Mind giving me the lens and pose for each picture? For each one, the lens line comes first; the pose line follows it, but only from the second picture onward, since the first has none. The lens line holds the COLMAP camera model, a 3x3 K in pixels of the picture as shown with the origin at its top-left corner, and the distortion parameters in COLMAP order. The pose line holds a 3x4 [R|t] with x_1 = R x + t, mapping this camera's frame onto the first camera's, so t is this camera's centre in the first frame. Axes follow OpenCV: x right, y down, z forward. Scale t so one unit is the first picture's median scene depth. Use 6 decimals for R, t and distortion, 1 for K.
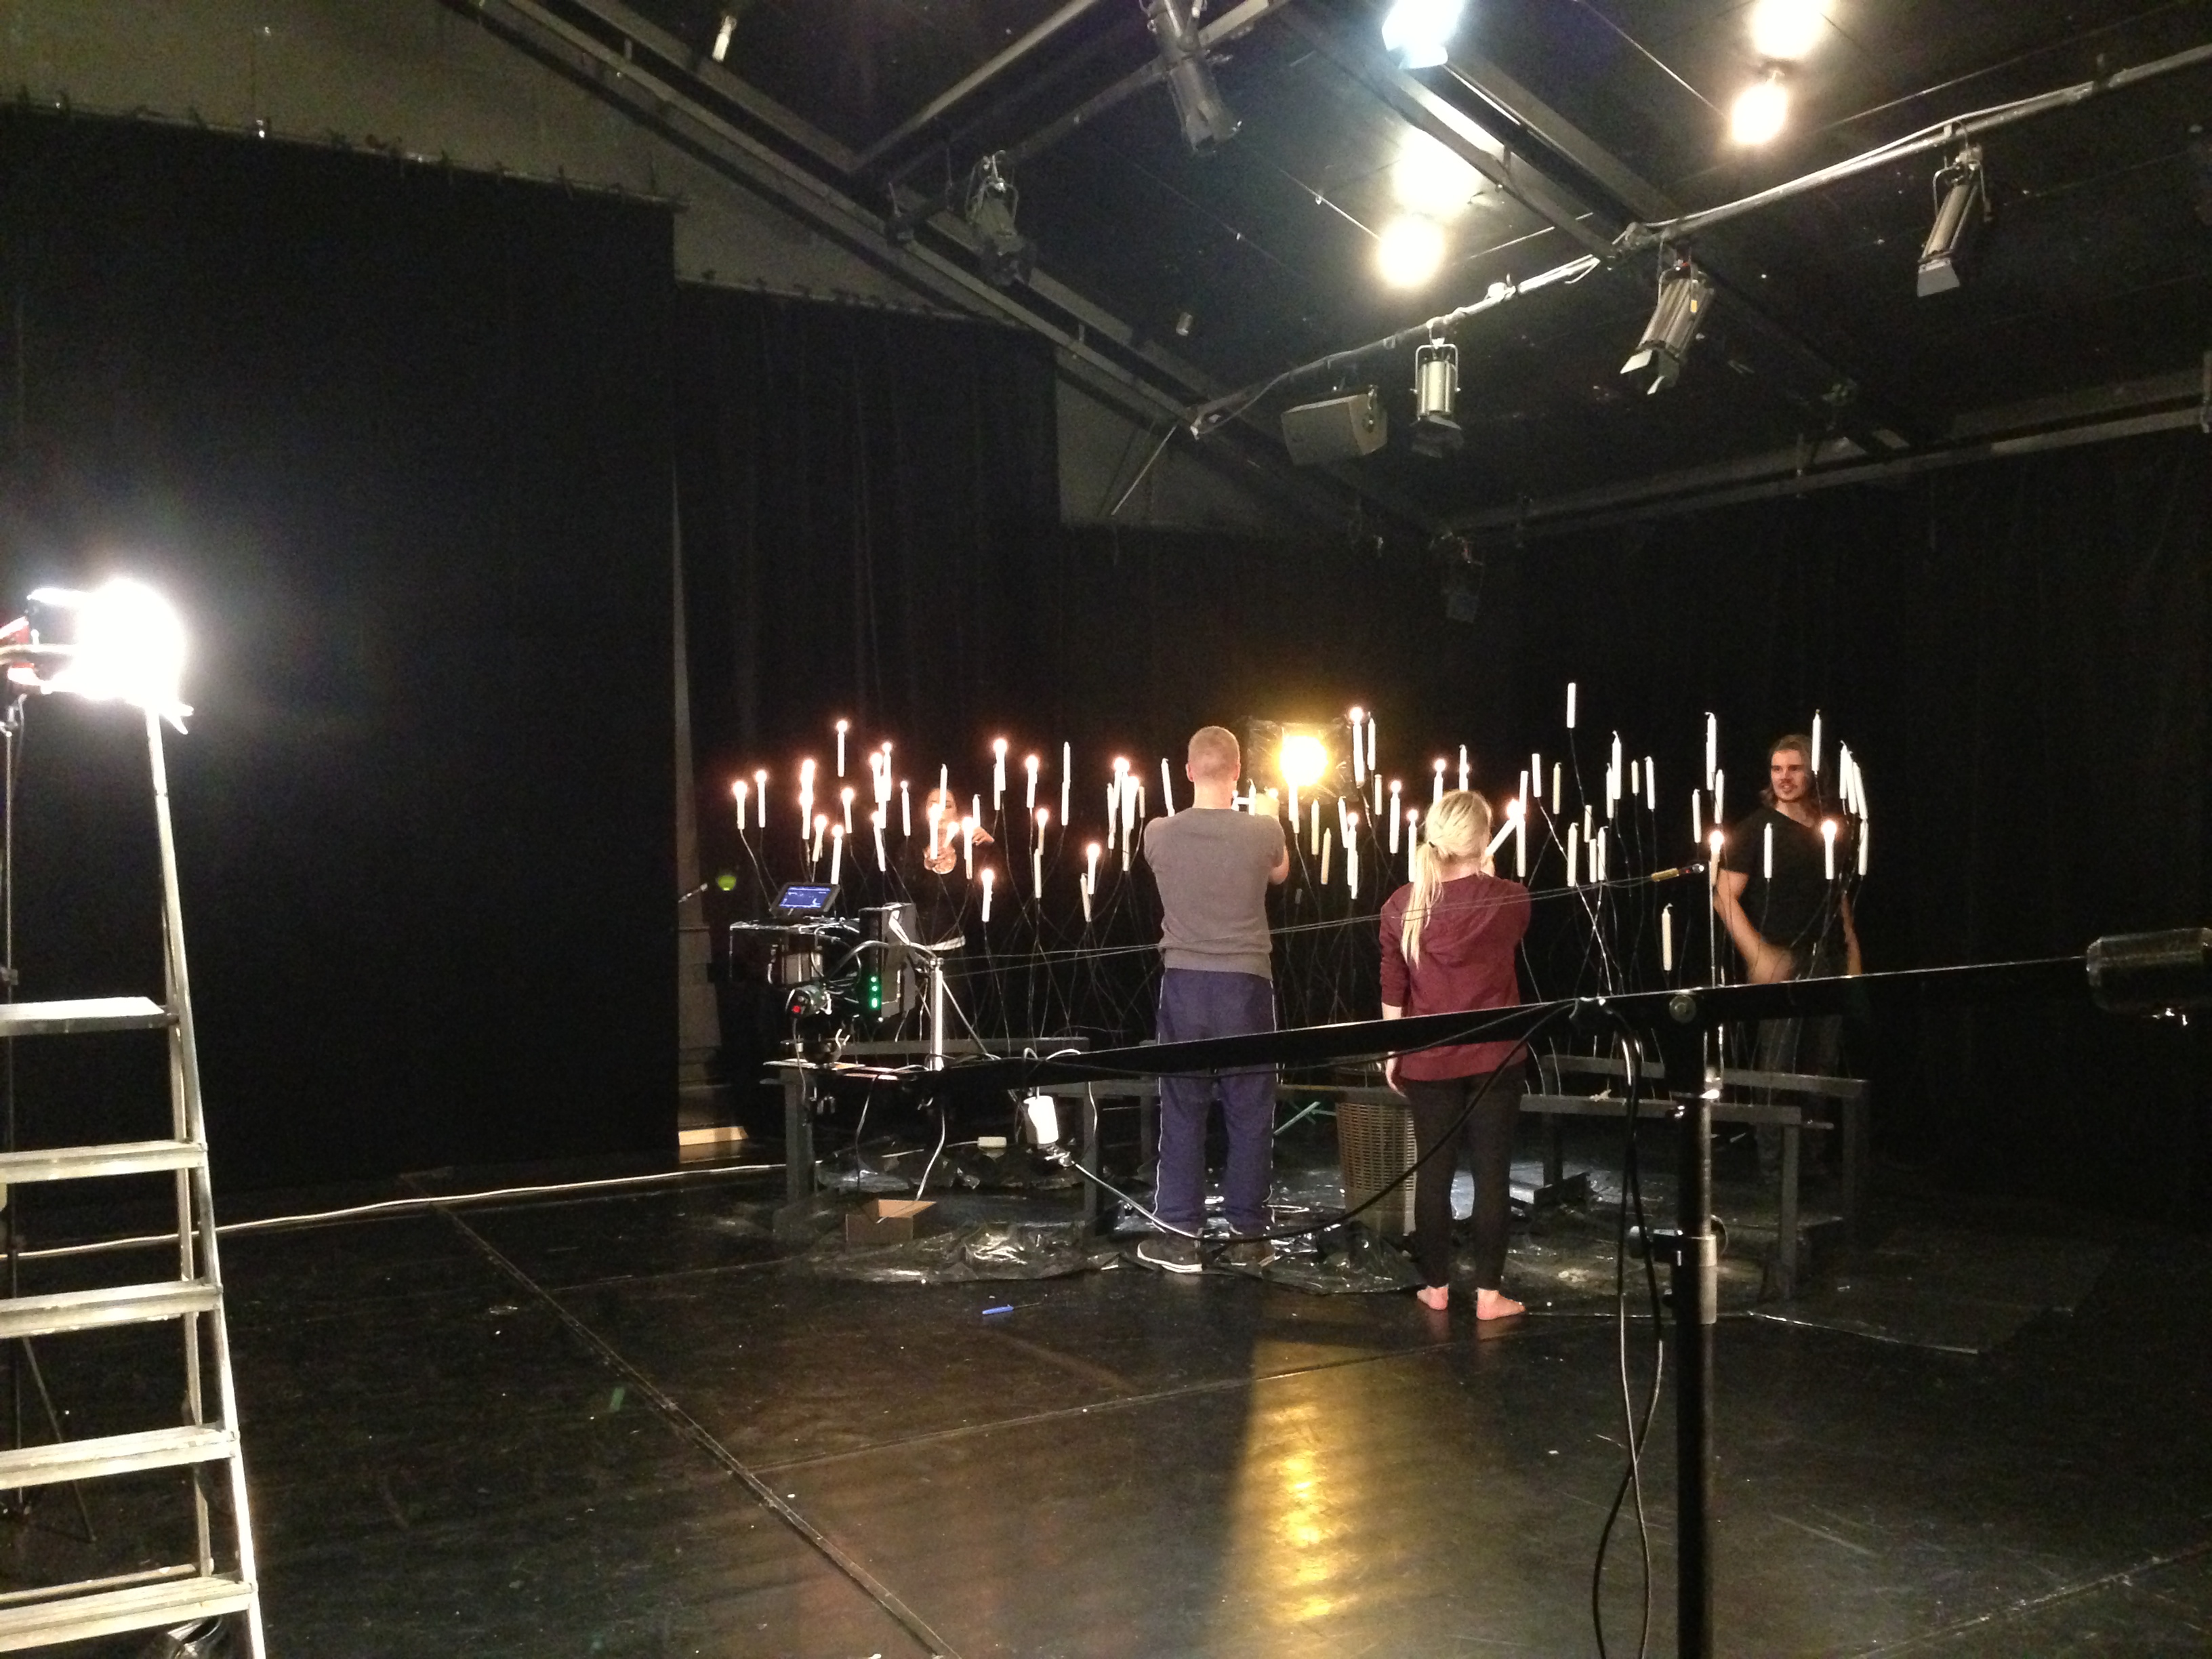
lens RADIAL K [[2130.0, 0, 1106.0], [0, 2130.0, 829.5], [0, 0, 1]] dist [0.047492, -0.186023]
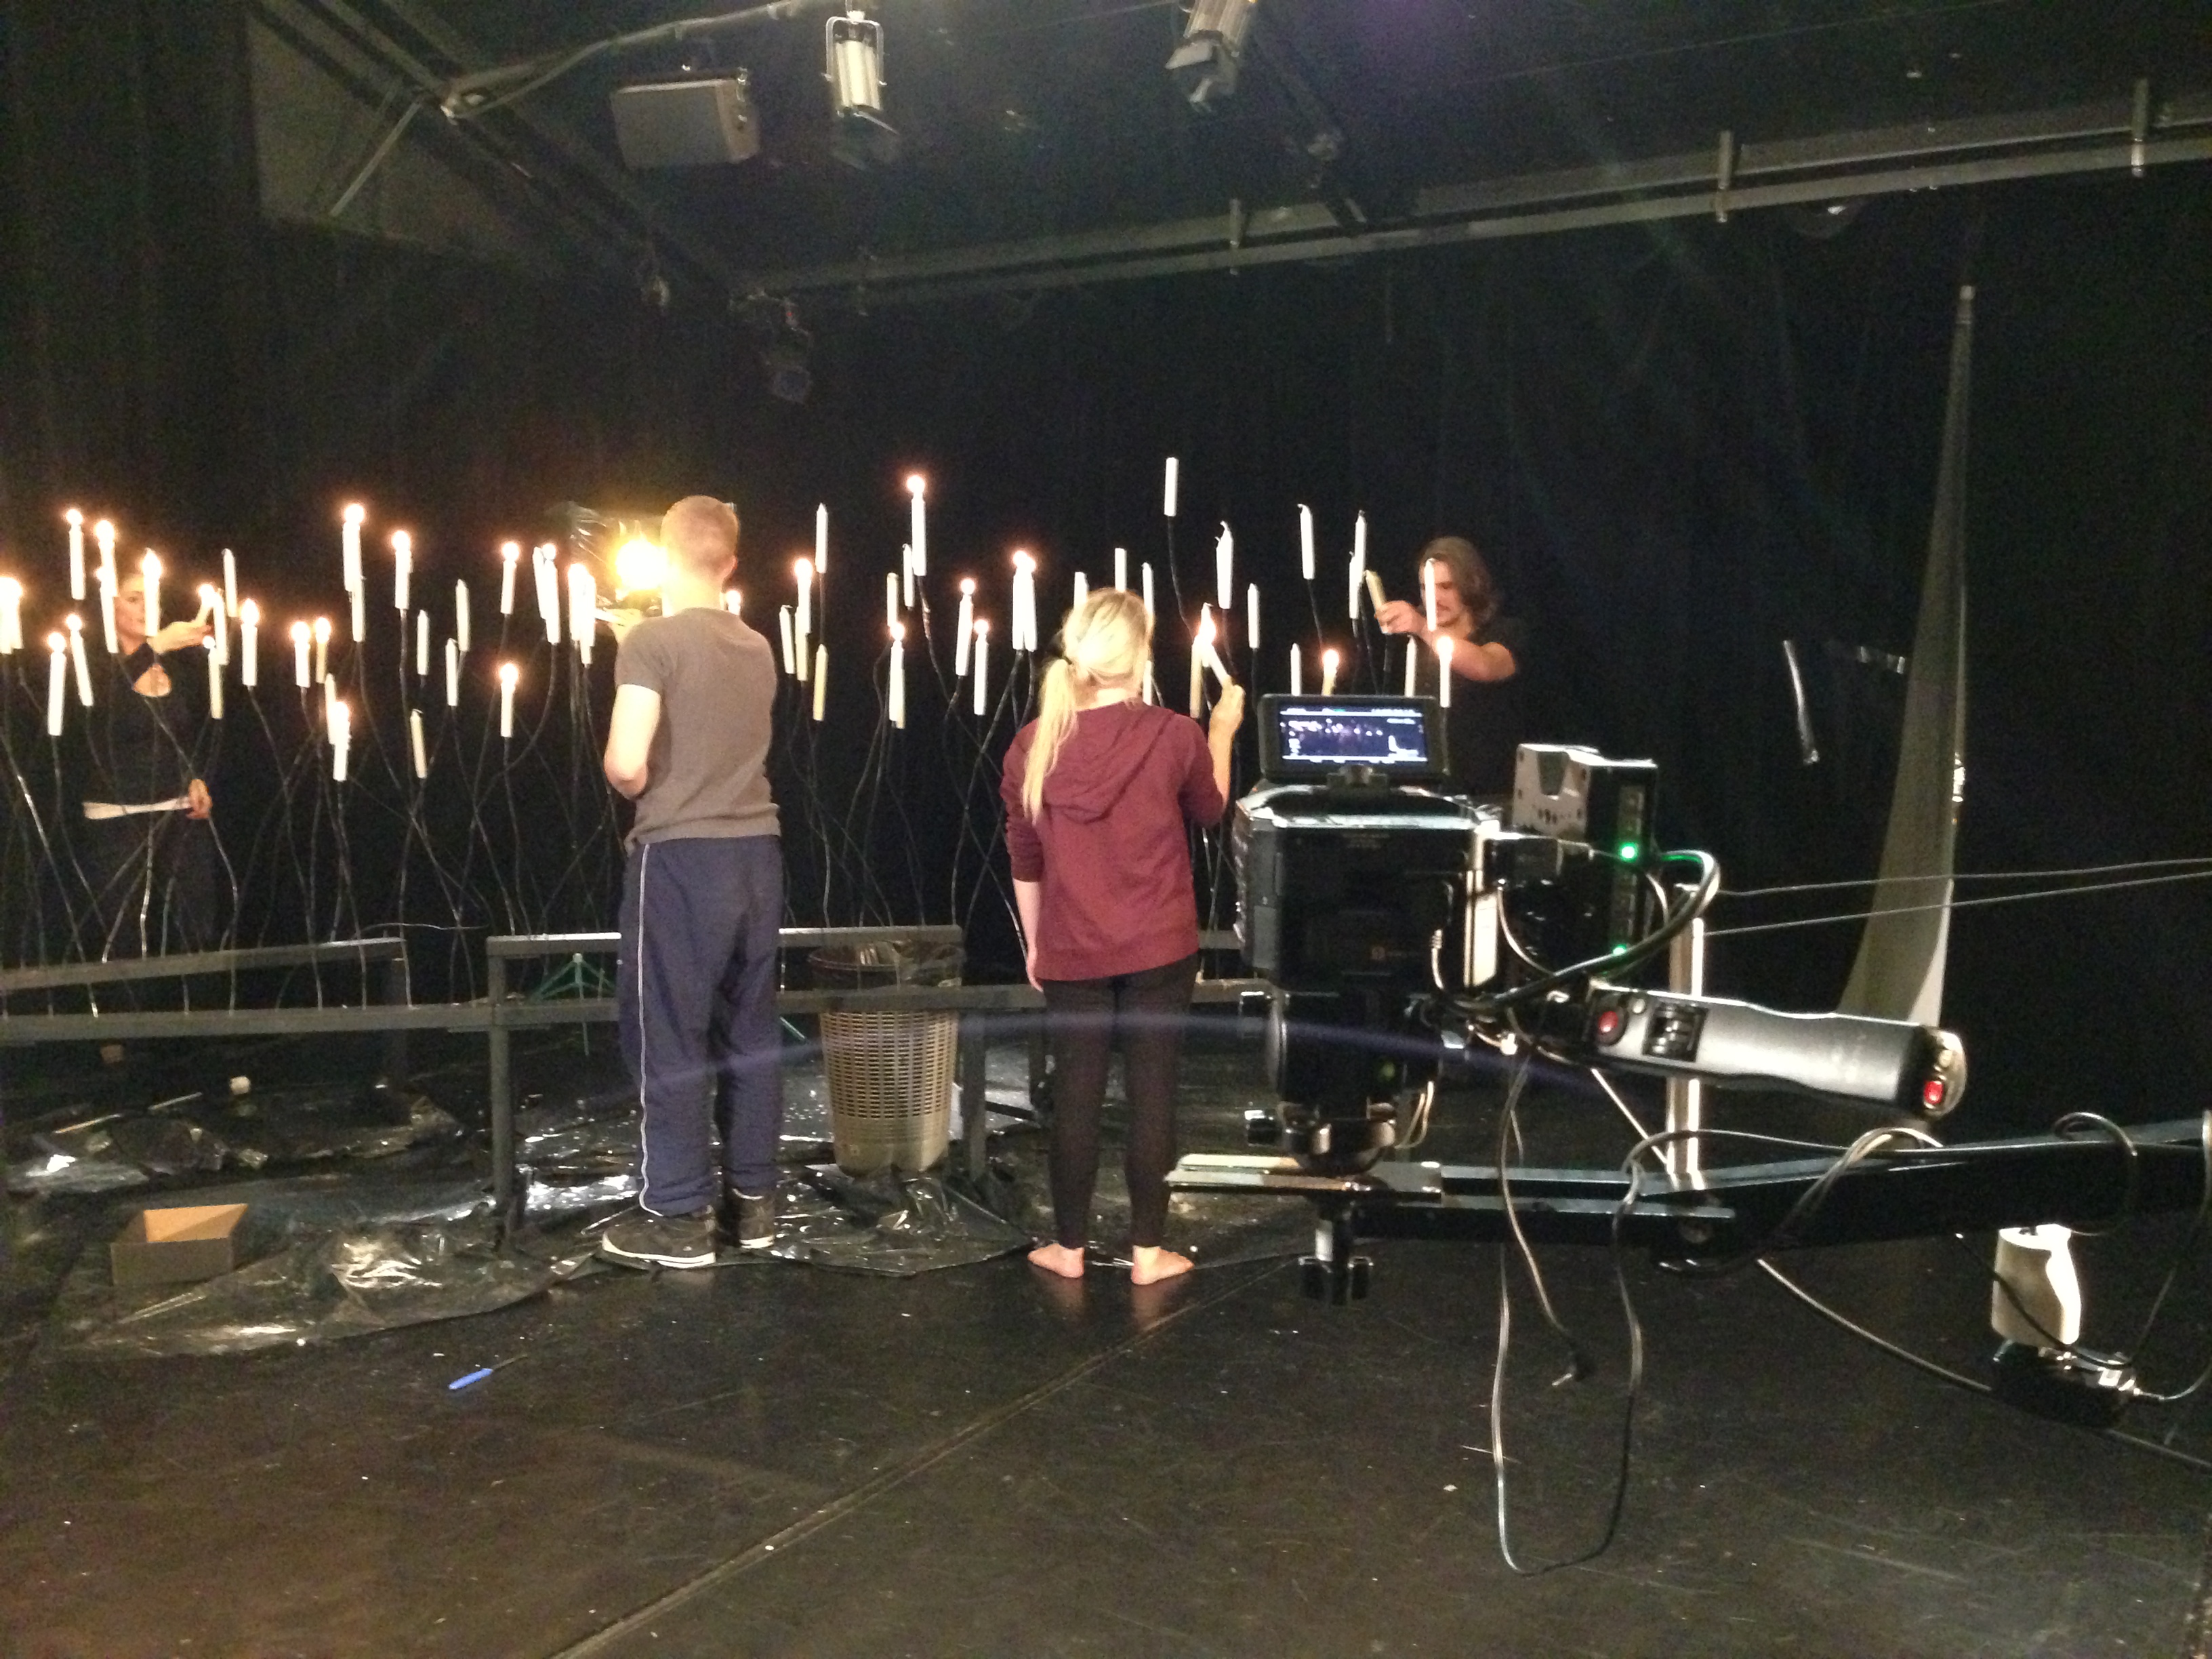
lens RADIAL K [[2009.9, 0, 1107.3], [0, 2009.9, 859.3], [0, 0, 1]] dist [0.042677, 0.002903]
pose [[0.866666, -0.043916, 0.496953, -0.151005], [-0.001191, 0.995933, 0.090089, 0.009698], [-0.498888, -0.078669, 0.863089, 0.316912]]
